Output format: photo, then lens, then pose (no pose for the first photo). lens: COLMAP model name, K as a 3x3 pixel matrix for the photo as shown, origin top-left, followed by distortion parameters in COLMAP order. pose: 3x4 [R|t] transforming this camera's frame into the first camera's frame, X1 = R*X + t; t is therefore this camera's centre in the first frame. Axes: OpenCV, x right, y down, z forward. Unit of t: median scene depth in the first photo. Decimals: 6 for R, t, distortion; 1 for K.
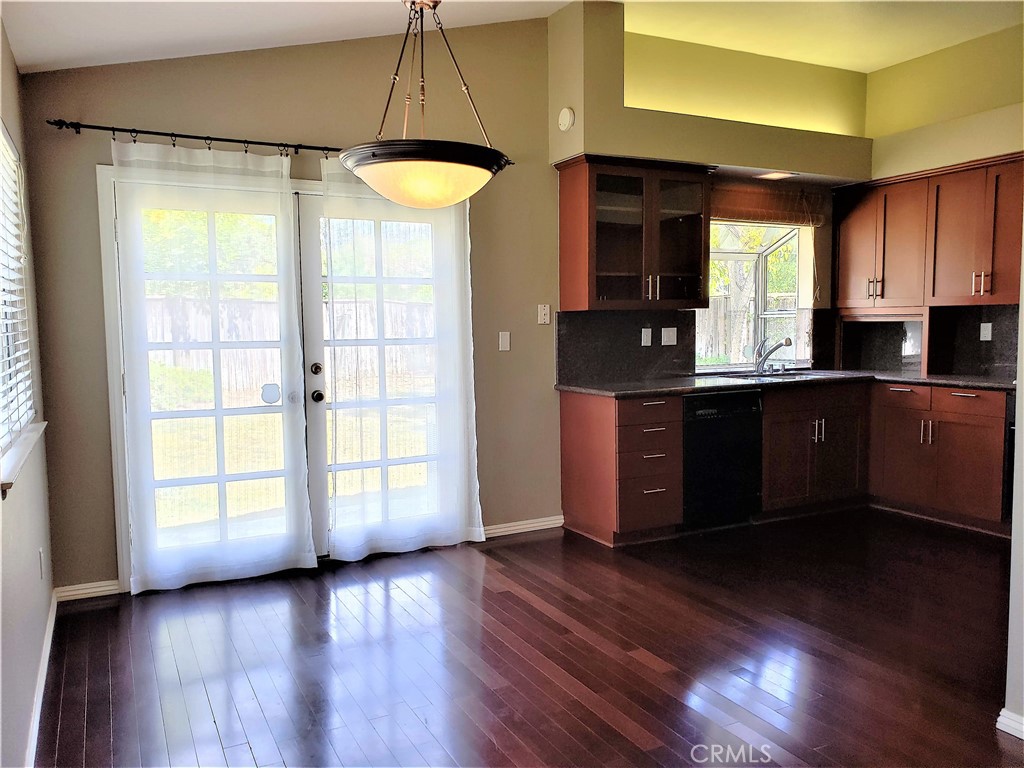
lens RADIAL K [[794.0, 0, 508.0], [0, 794.0, 394.1], [0, 0, 1]] dist [0.023867, -0.015076]
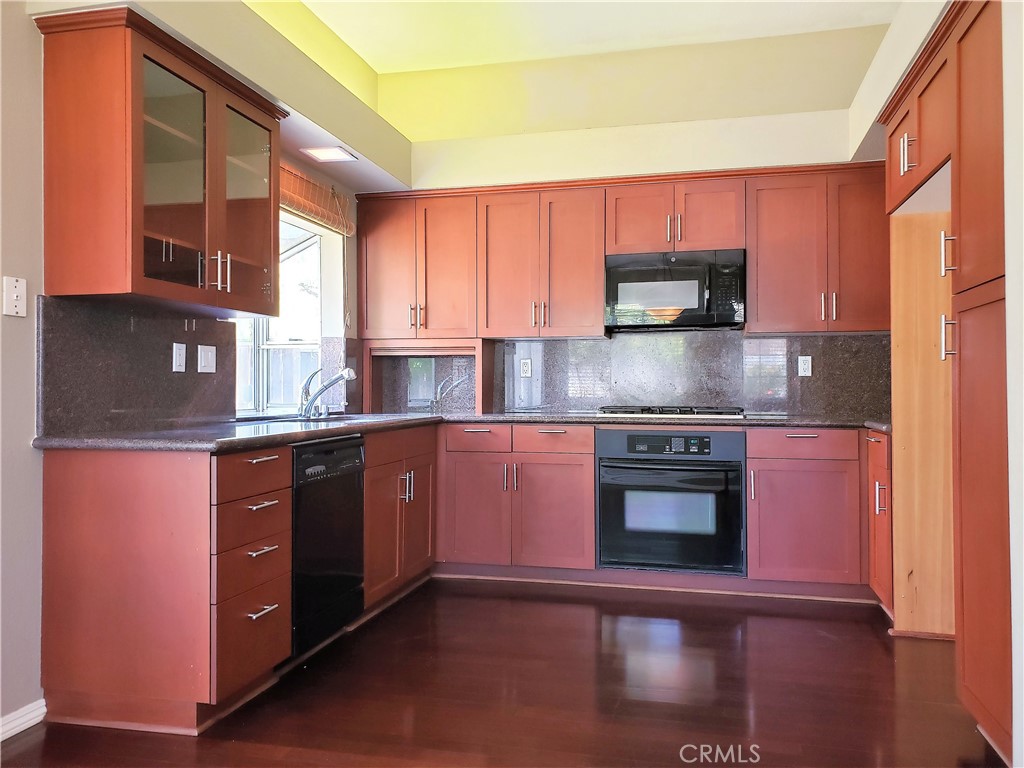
lens RADIAL K [[794.0, 0, 512.7], [0, 794.0, 385.1], [0, 0, 1]] dist [0.023867, -0.015076]
pose [[0.628455, 0.018453, 0.777627, -0.156059], [0.063697, 0.995140, -0.075092, 0.012788], [-0.775234, 0.096725, 0.624225, 0.472553]]
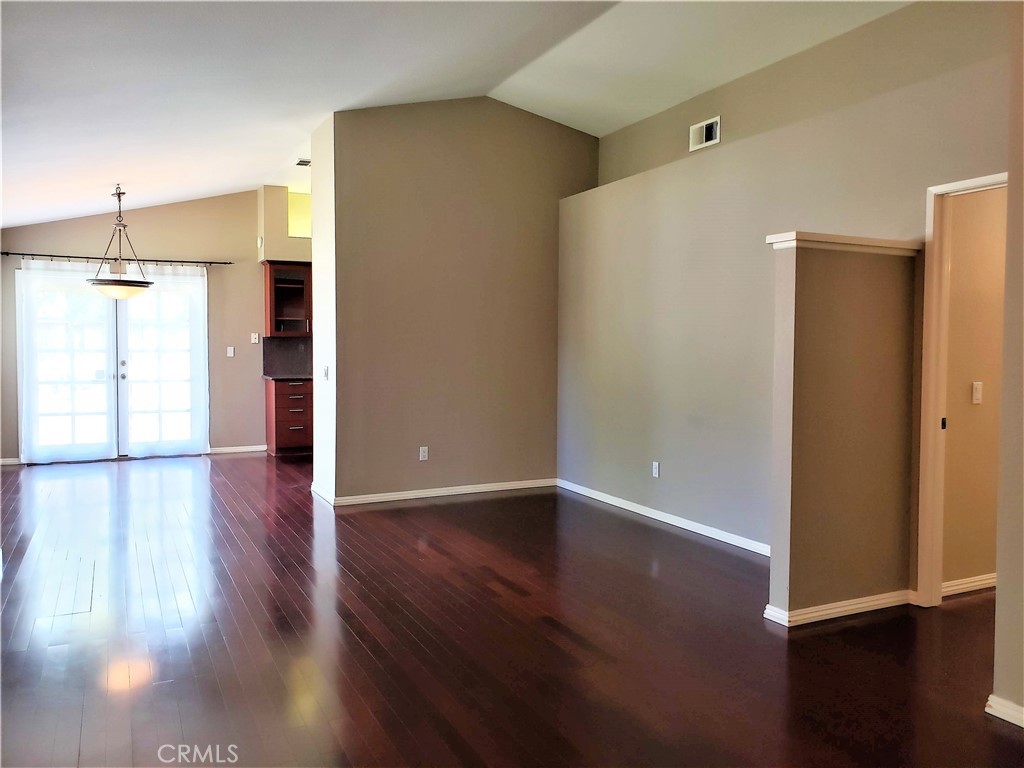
lens RADIAL K [[794.0, 0, 514.0], [0, 794.0, 377.1], [0, 0, 1]] dist [0.023867, -0.015076]
pose [[0.999765, 0.017262, -0.013128, 0.742204], [-0.017815, 0.998906, -0.043229, 0.070434], [0.012368, 0.043453, 0.998979, -0.979273]]
